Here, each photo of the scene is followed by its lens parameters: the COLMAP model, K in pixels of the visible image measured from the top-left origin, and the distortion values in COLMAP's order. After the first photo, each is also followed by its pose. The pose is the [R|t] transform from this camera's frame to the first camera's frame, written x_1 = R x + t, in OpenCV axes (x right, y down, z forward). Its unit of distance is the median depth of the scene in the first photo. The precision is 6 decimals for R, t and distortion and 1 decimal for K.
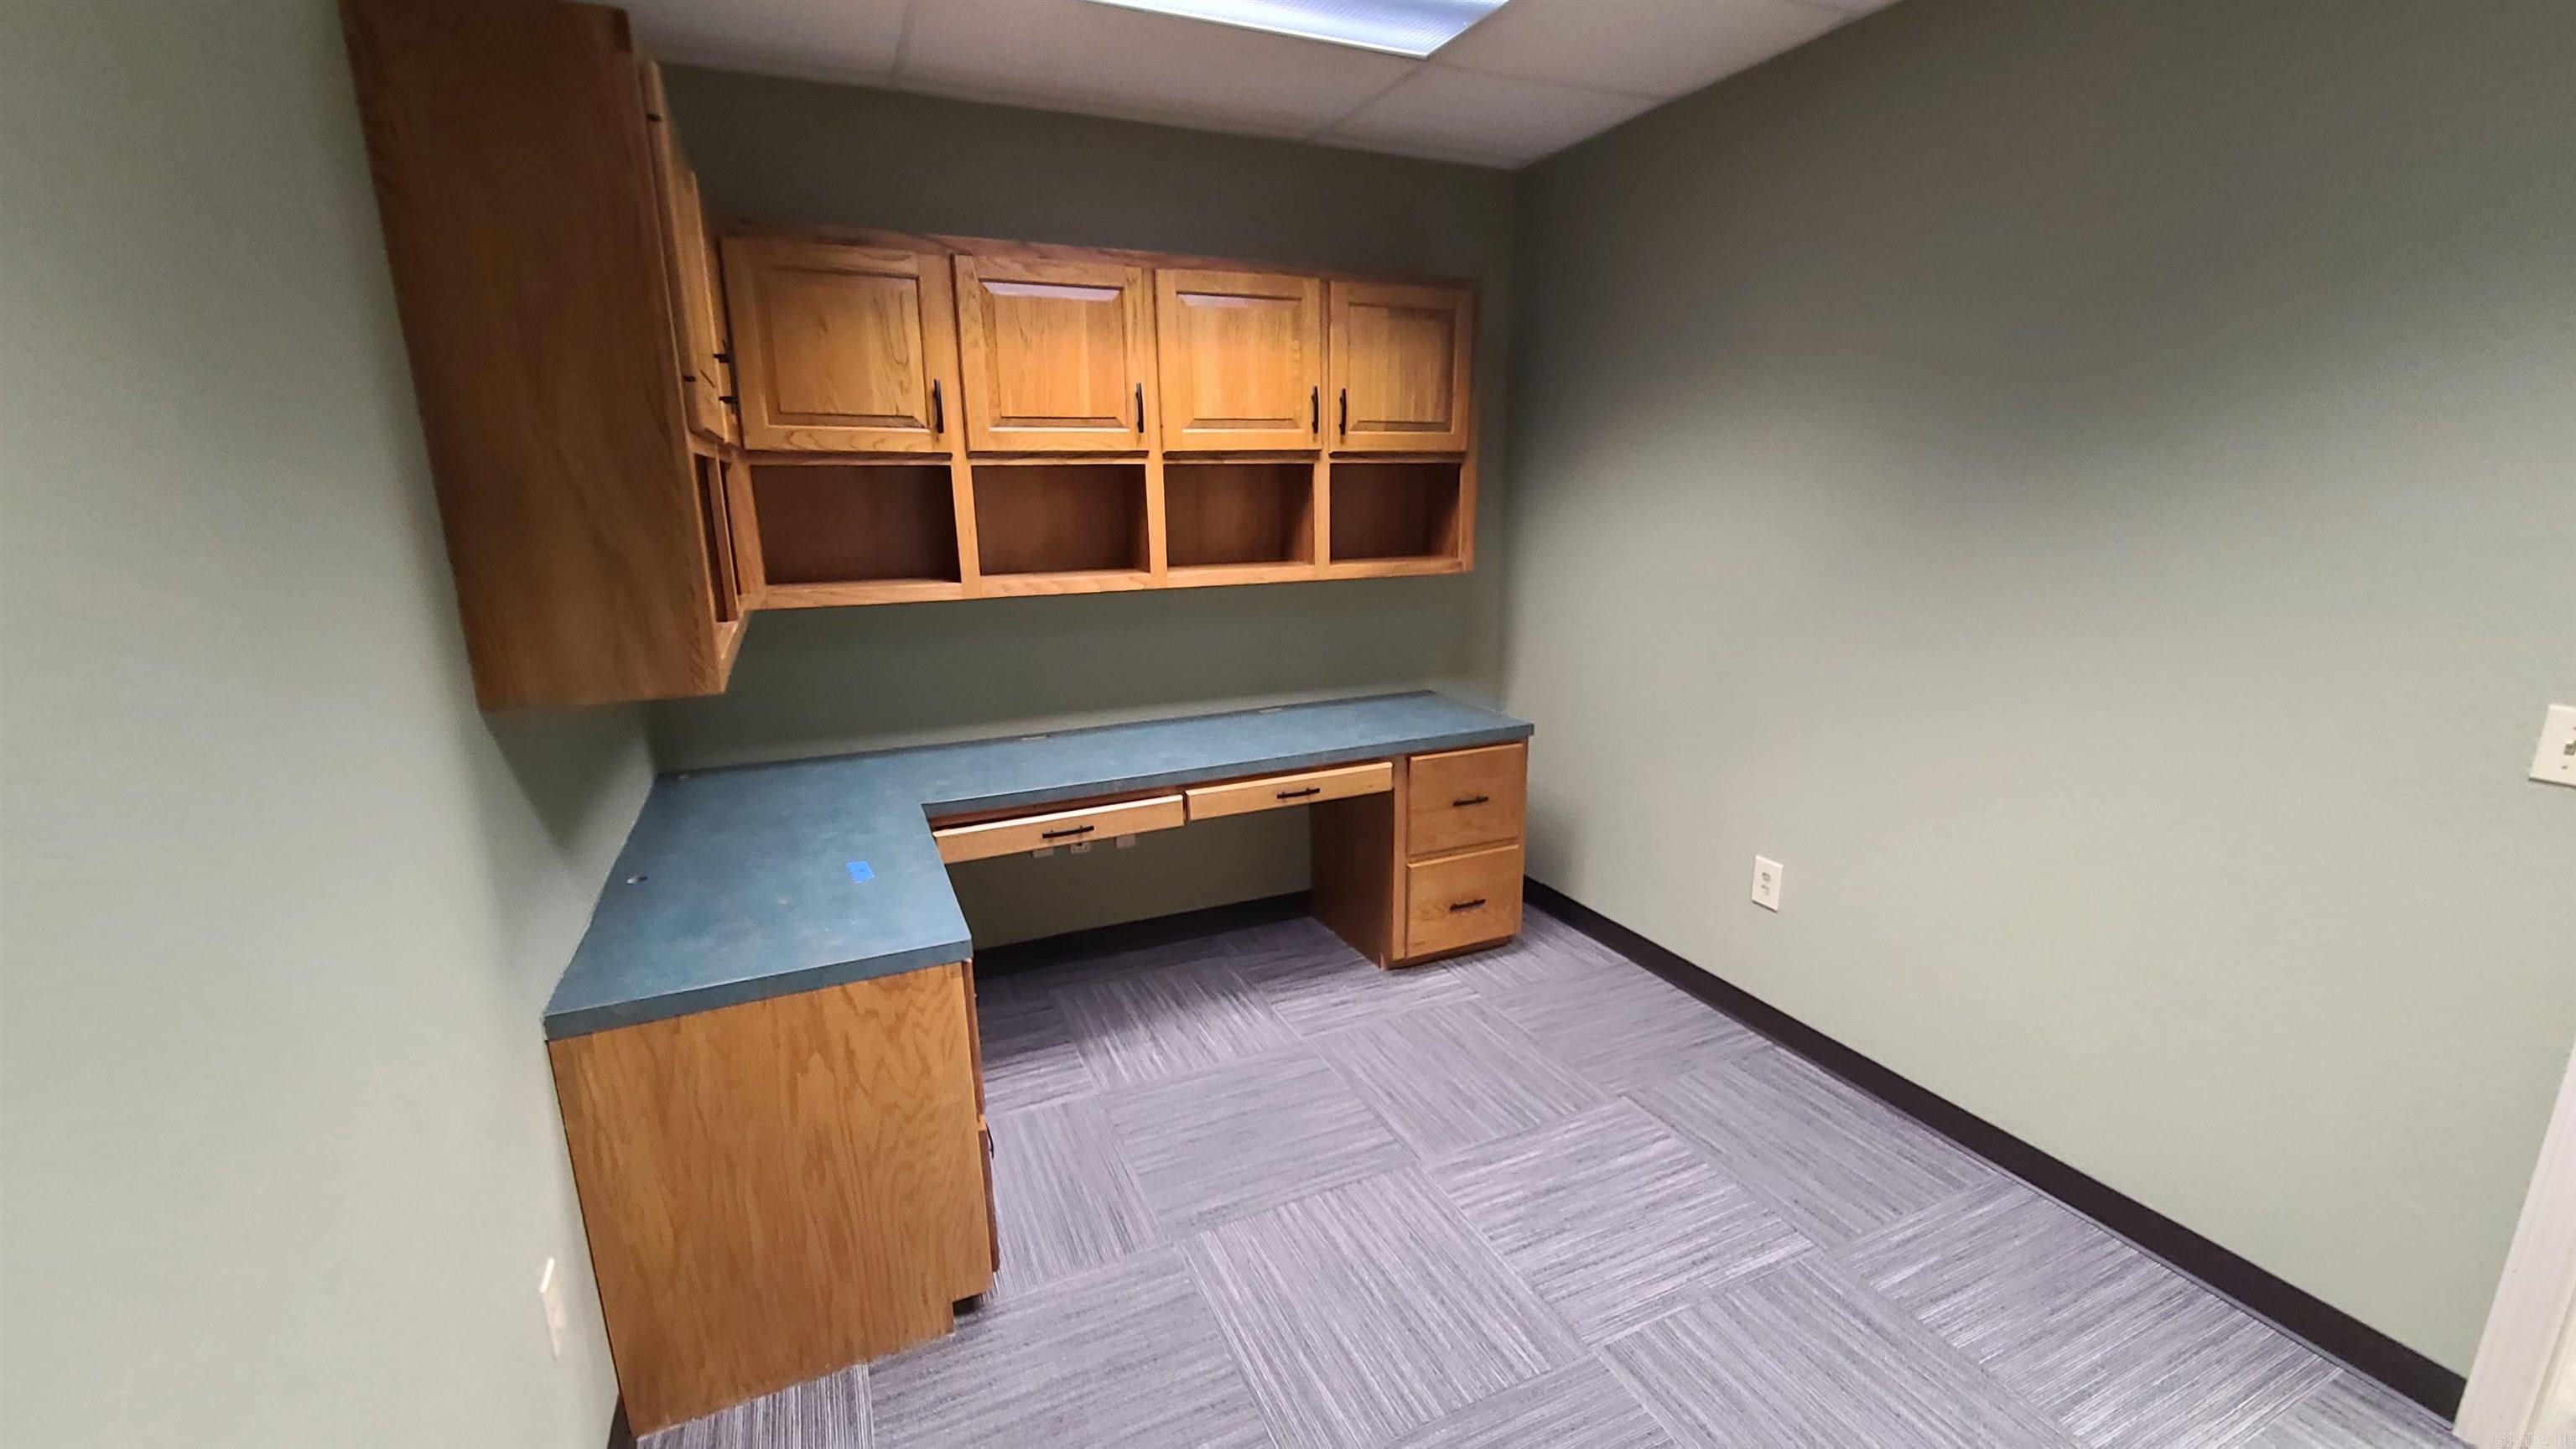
lens RADIAL K [[1056.8, 0, 1291.5], [0, 1056.8, 729.6], [0, 0, 1]] dist [-0.001273, 0.001243]
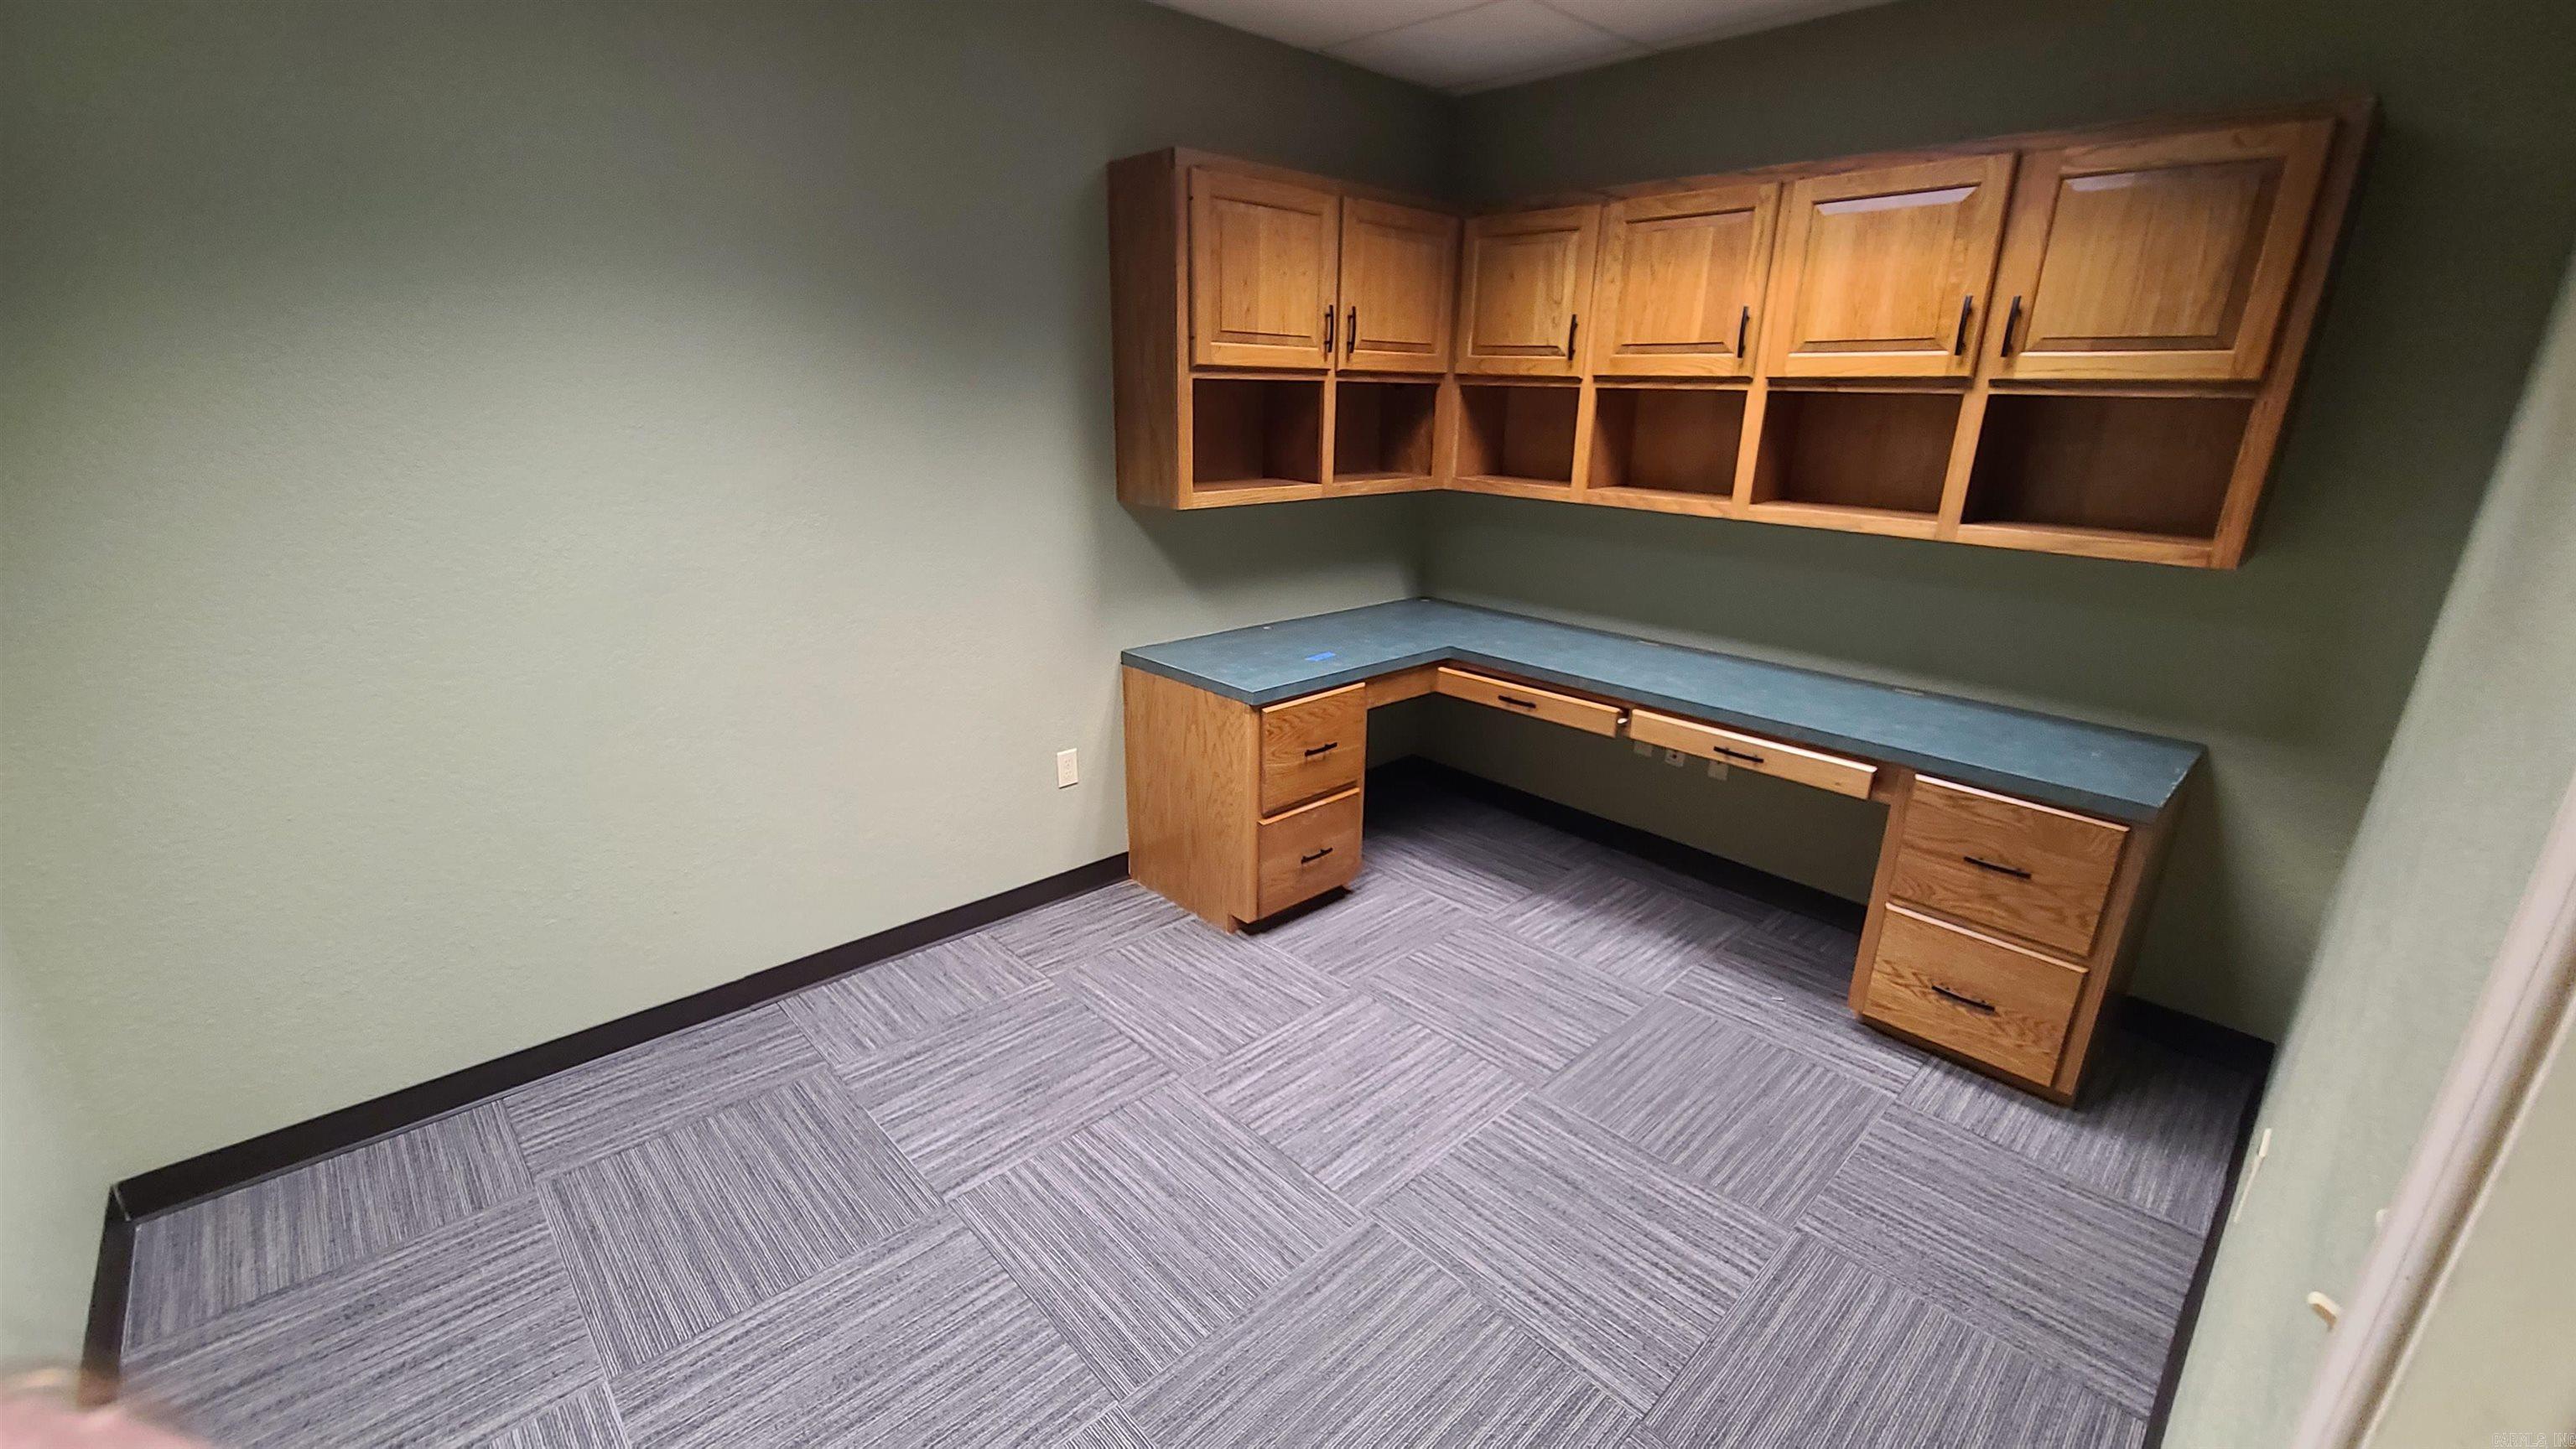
lens RADIAL K [[1056.8, 0, 1277.4], [0, 1056.8, 730.1], [0, 0, 1]] dist [-0.001273, 0.001243]
pose [[0.317372, 0.308613, -0.896679, 0.718603], [-0.242213, 0.940580, 0.237994, -0.084438], [0.916847, 0.141655, 0.373264, 0.285954]]
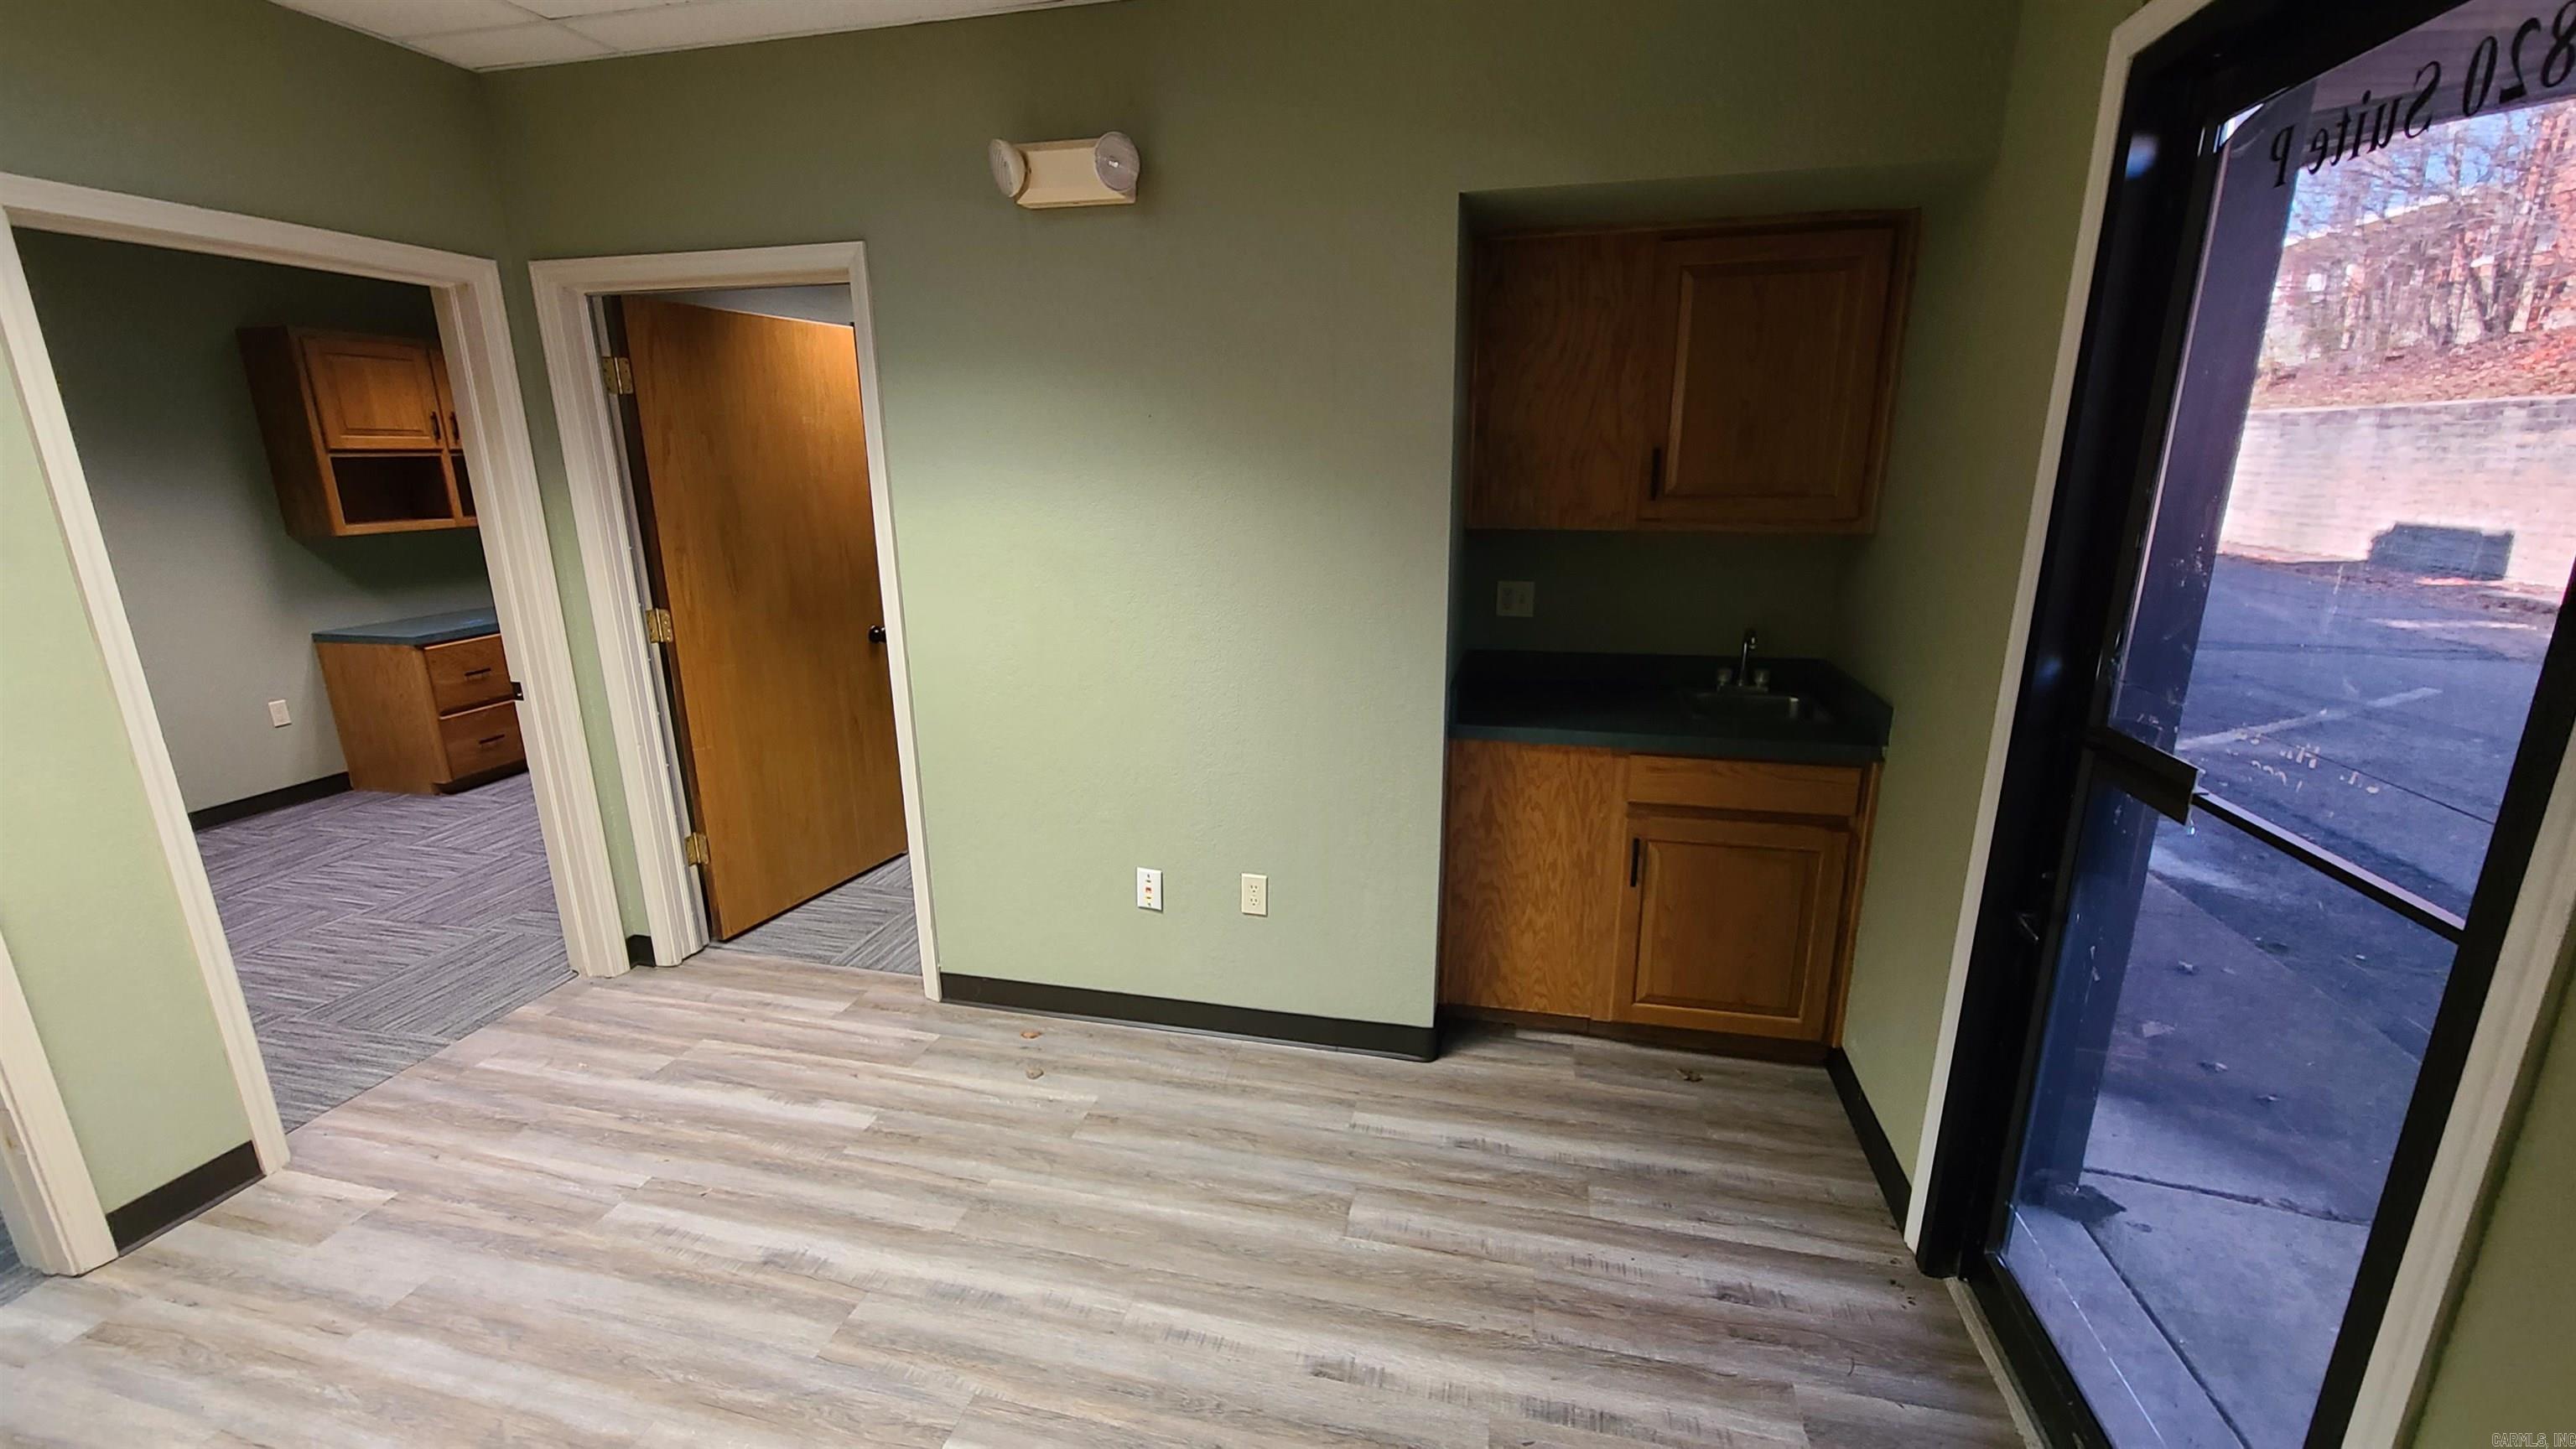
lens RADIAL K [[1056.8, 0, 1284.4], [0, 1056.8, 736.0], [0, 0, 1]] dist [-0.001273, 0.001243]
pose [[0.786530, 0.163595, -0.595488, 2.061501], [-0.143282, 0.986303, 0.081713, -0.055652], [0.600700, 0.021053, 0.799197, 0.102902]]
